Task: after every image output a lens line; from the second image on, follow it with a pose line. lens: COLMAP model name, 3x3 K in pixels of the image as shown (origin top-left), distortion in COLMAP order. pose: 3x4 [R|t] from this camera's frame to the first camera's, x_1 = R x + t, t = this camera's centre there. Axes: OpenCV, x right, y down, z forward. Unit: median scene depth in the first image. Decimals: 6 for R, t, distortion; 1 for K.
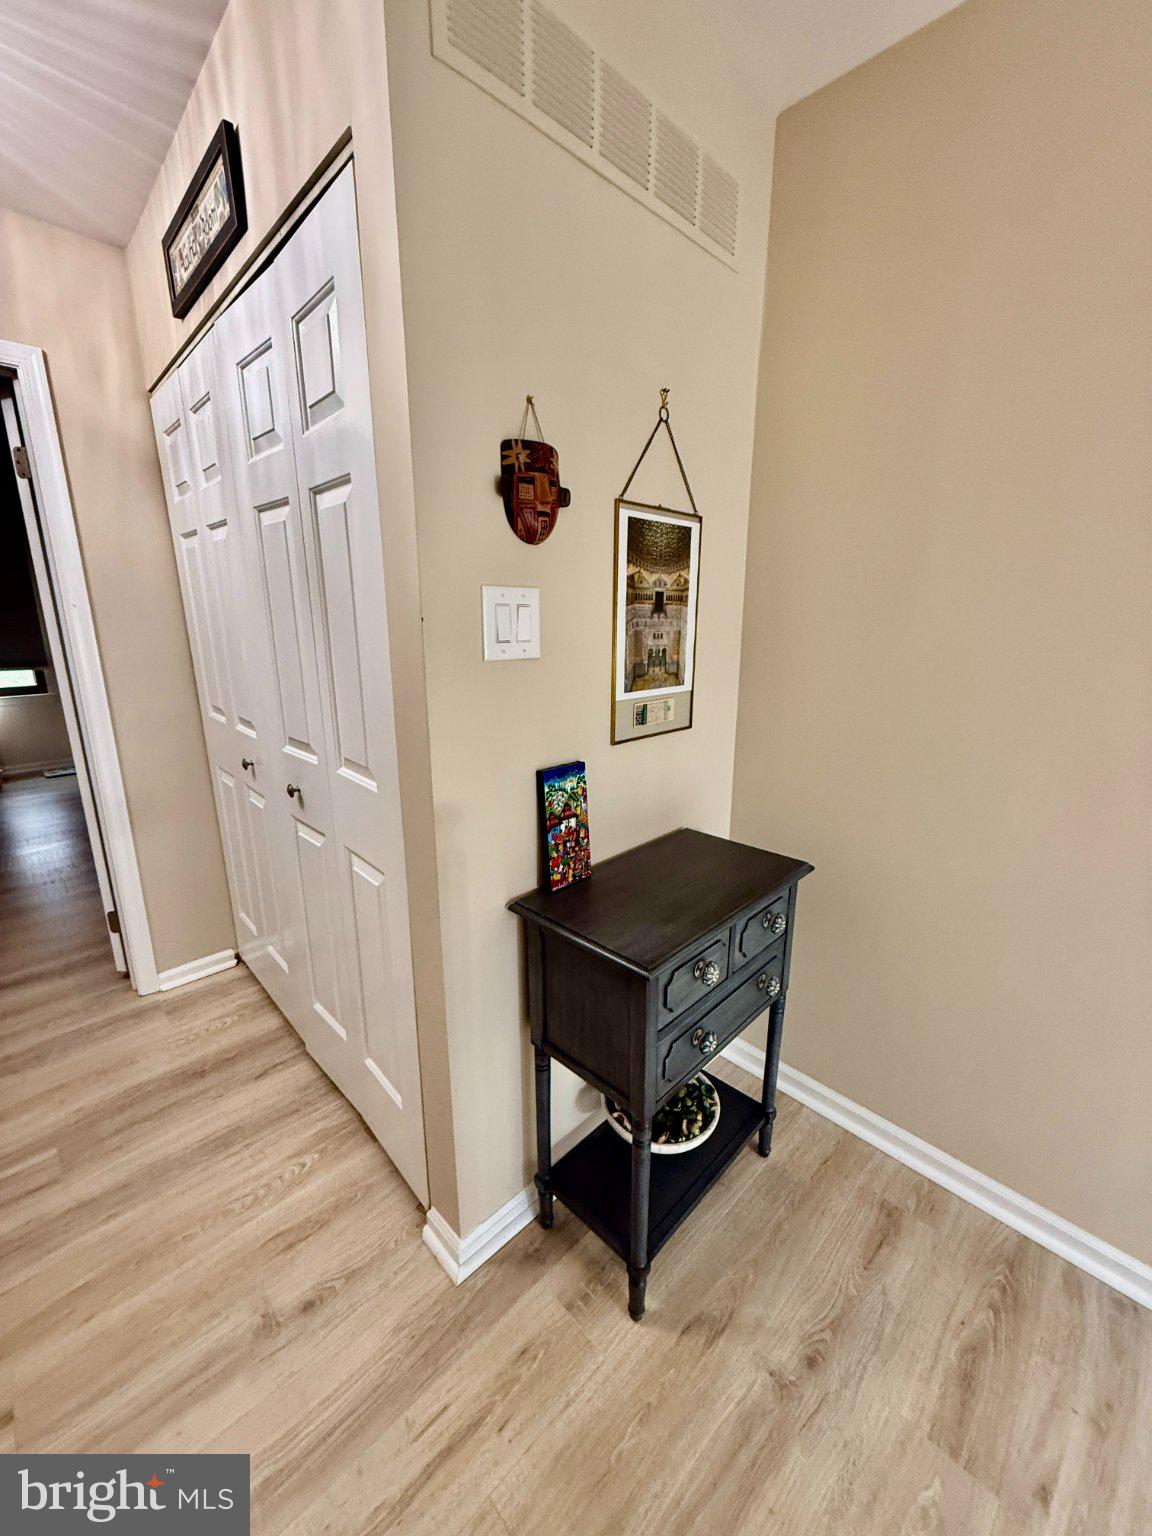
lens RADIAL K [[609.6, 0, 578.3], [0, 609.6, 760.5], [0, 0, 1]] dist [-0.000537, 0.000493]
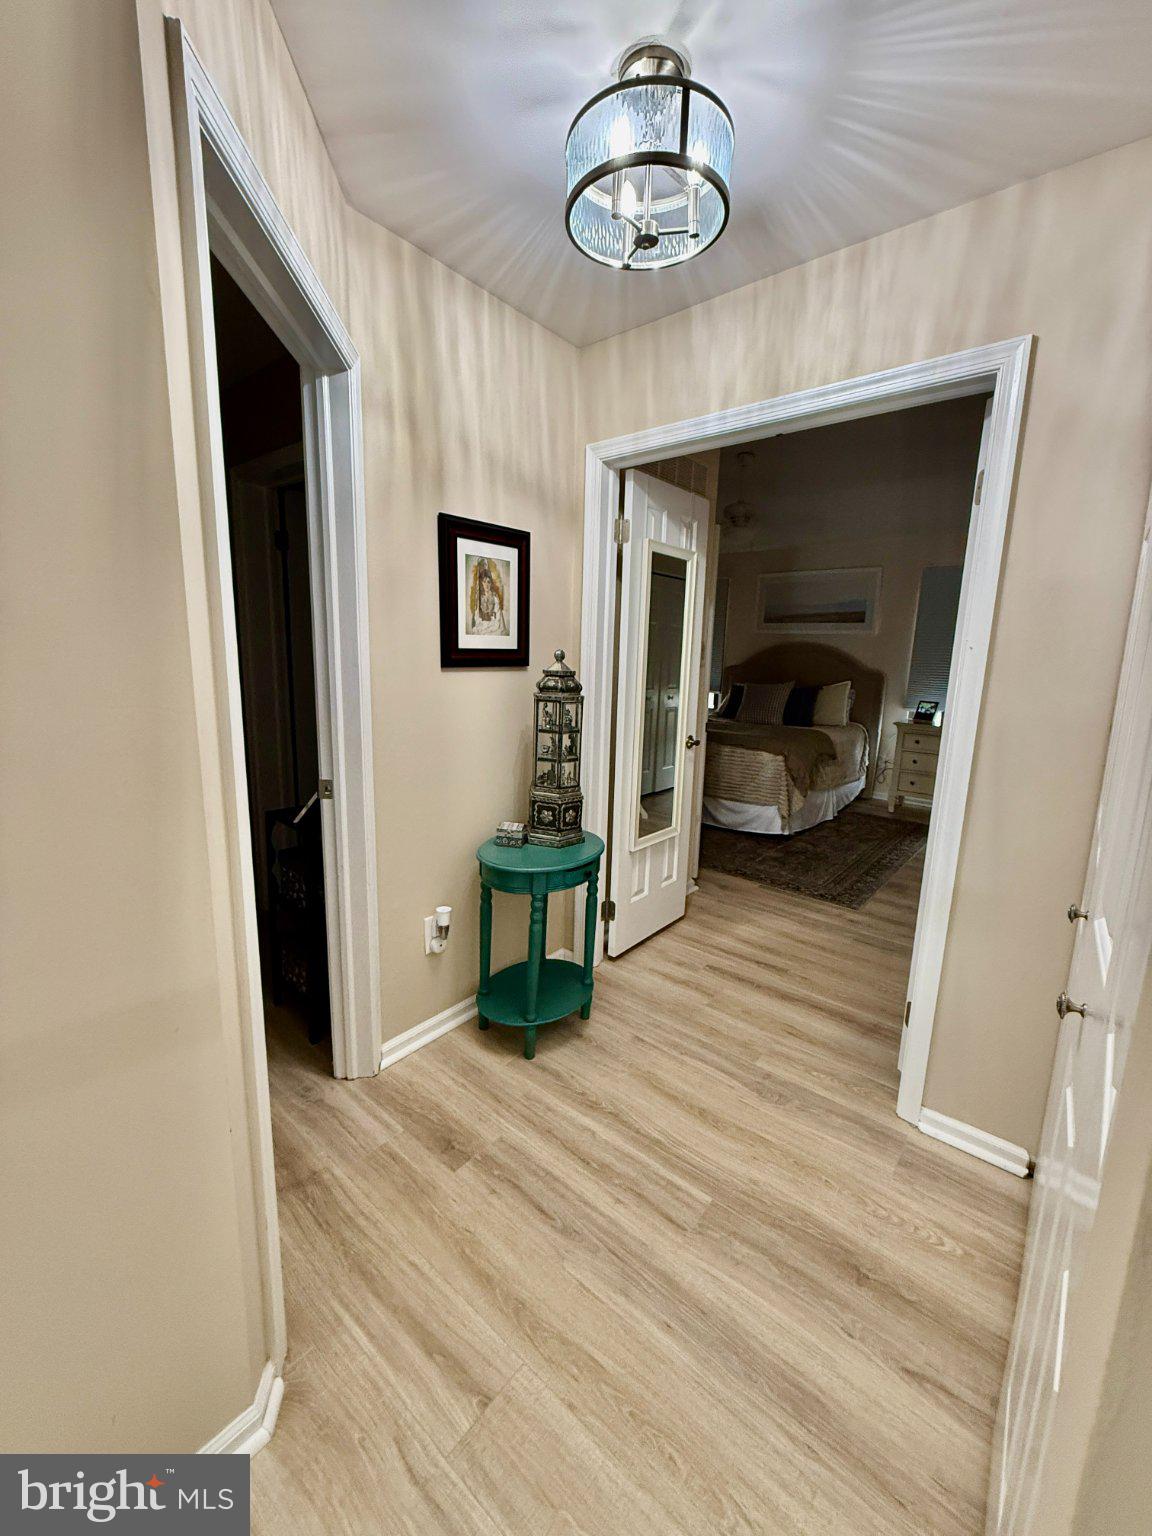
lens RADIAL K [[609.6, 0, 580.9], [0, 609.6, 762.6], [0, 0, 1]] dist [-0.000537, 0.000493]
pose [[0.108837, 0.178286, -0.977941, -0.051387], [-0.260930, 0.954412, 0.144957, -0.087707], [0.959203, 0.239397, 0.150396, 0.408993]]
